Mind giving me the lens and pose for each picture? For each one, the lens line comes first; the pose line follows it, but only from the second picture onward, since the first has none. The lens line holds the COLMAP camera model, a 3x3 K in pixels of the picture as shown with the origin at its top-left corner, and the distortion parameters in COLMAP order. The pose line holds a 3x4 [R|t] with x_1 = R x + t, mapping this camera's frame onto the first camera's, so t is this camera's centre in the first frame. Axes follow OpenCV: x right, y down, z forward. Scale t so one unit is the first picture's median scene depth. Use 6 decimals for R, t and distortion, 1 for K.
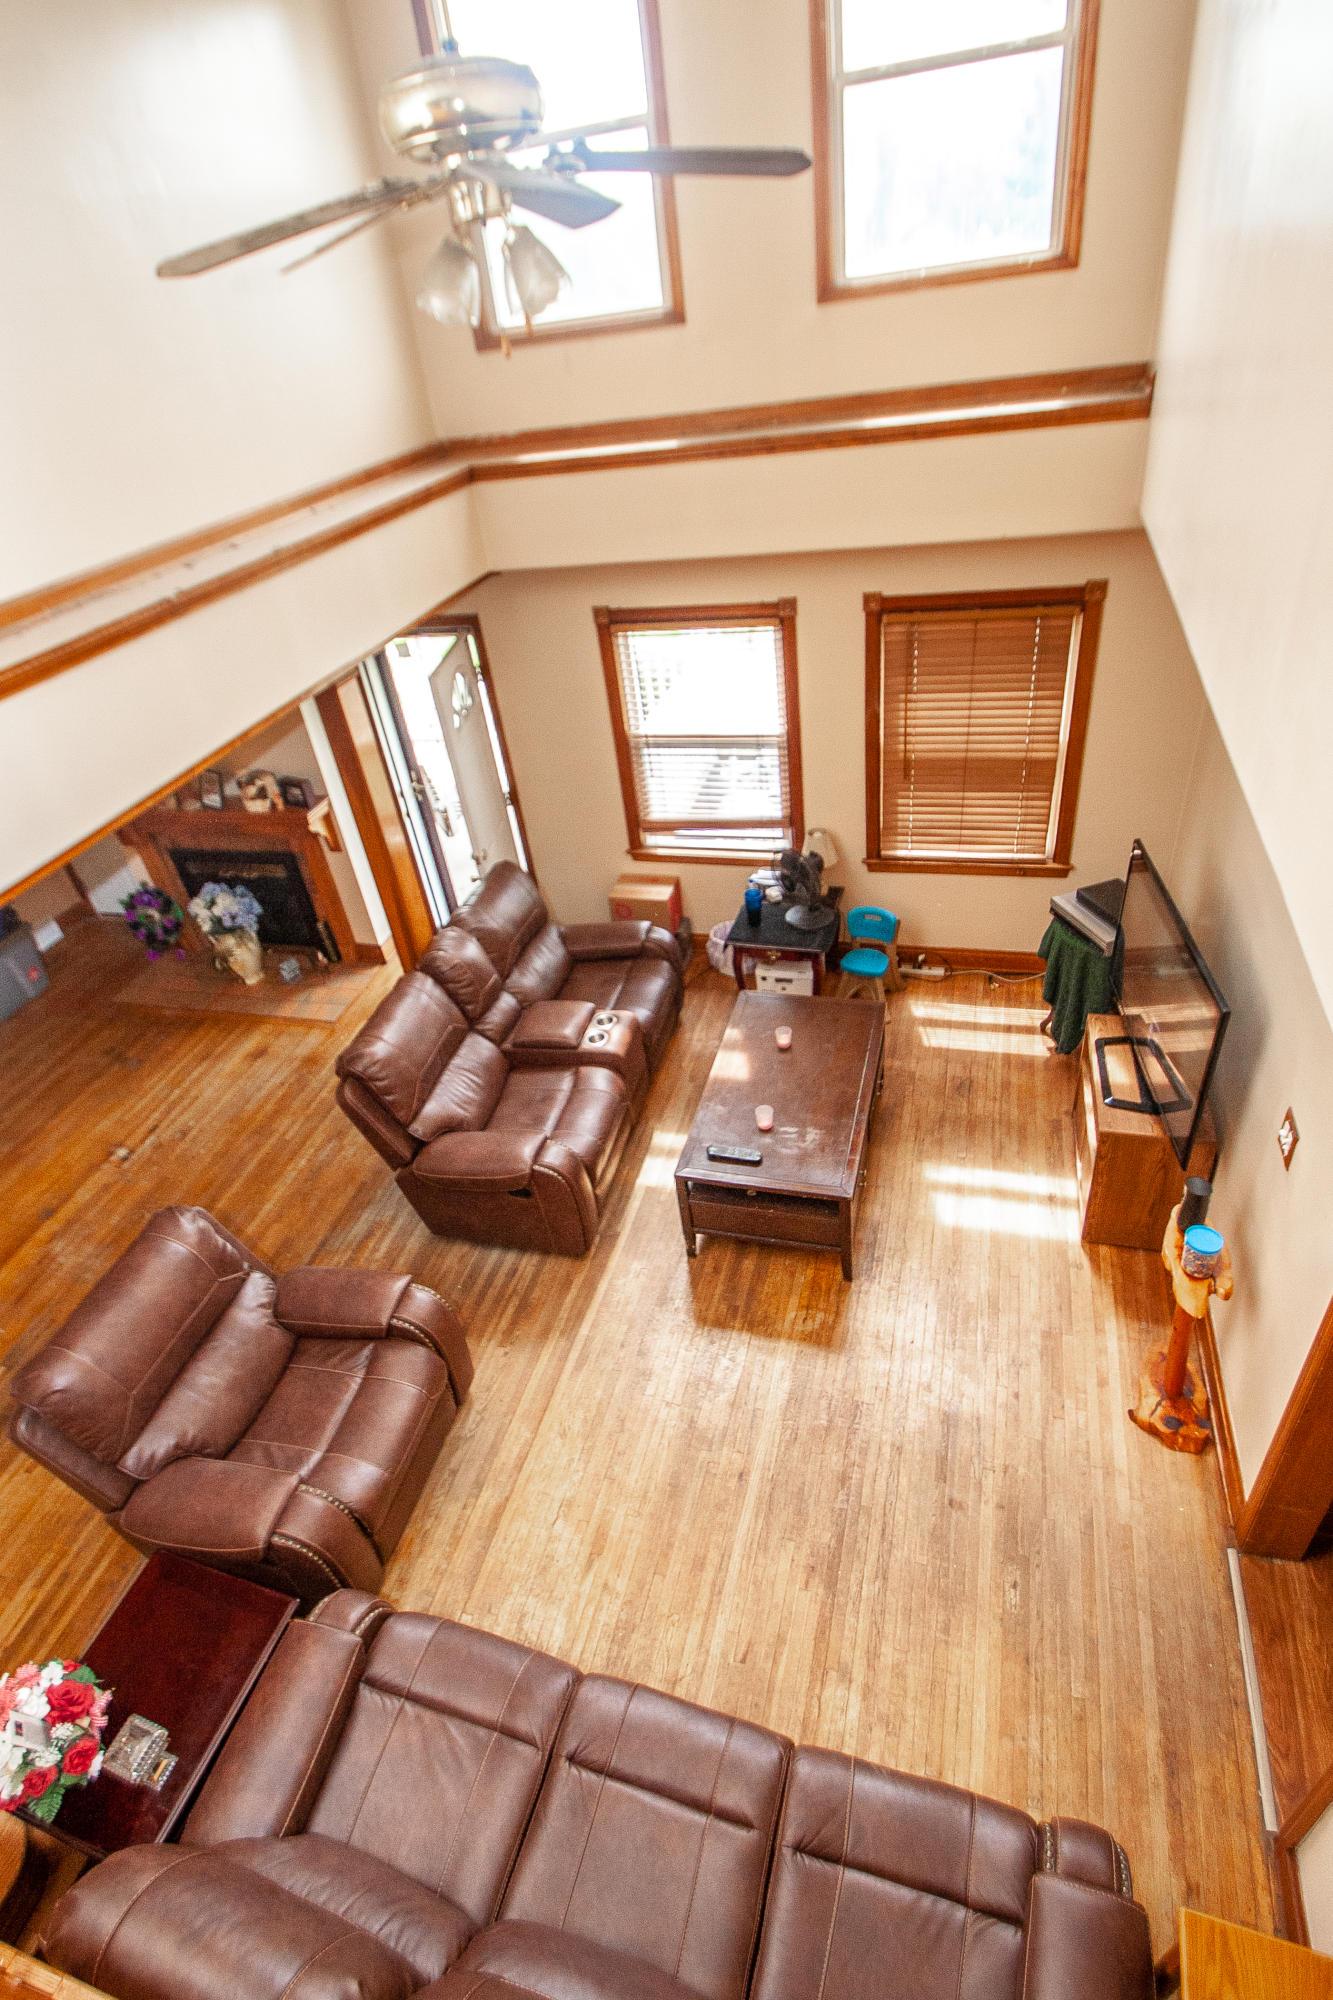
lens RADIAL K [[986.7, 0, 666.5], [0, 986.7, 1000.0], [0, 0, 1]] dist [0.006804, -0.015123]
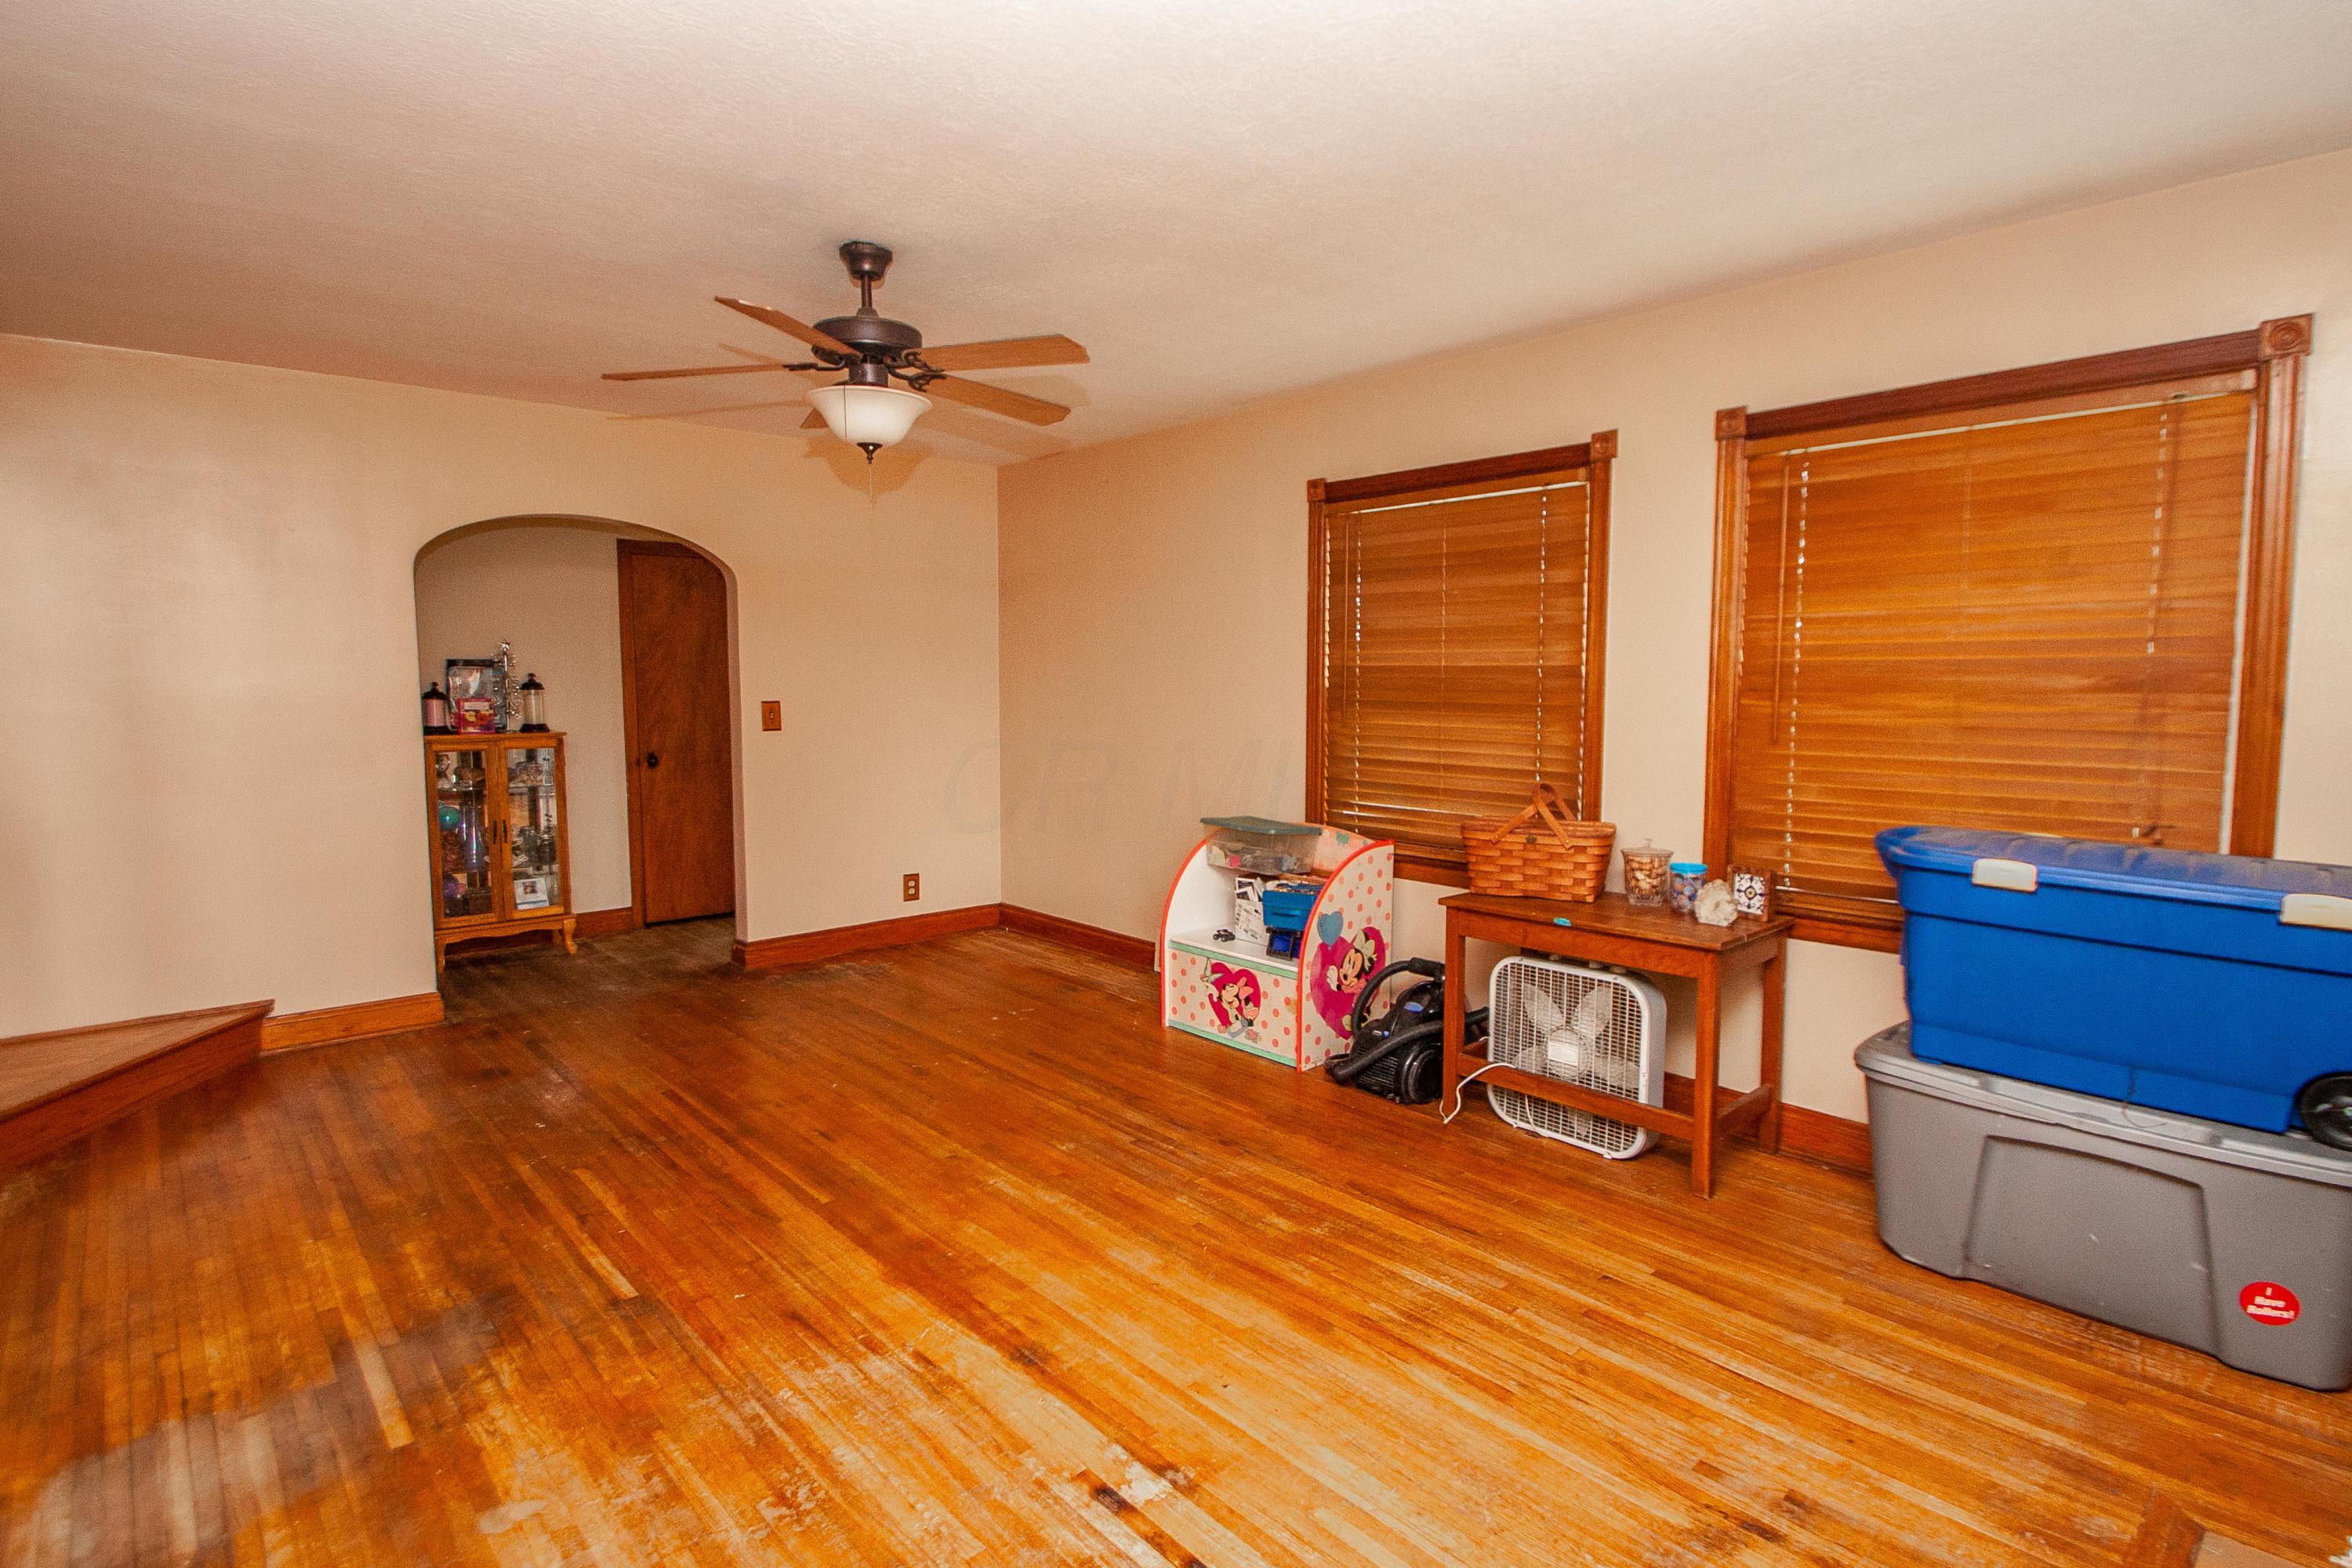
lens RADIAL K [[1160.4, 0, 1195.9], [0, 1160.4, 783.7], [0, 0, 1]] dist [0.006804, -0.015123]
pose [[-0.519085, 0.186201, -0.834194, -0.314087], [-0.450794, 0.769560, 0.452285, -0.199763], [0.726179, 0.610824, -0.315529, 1.048909]]
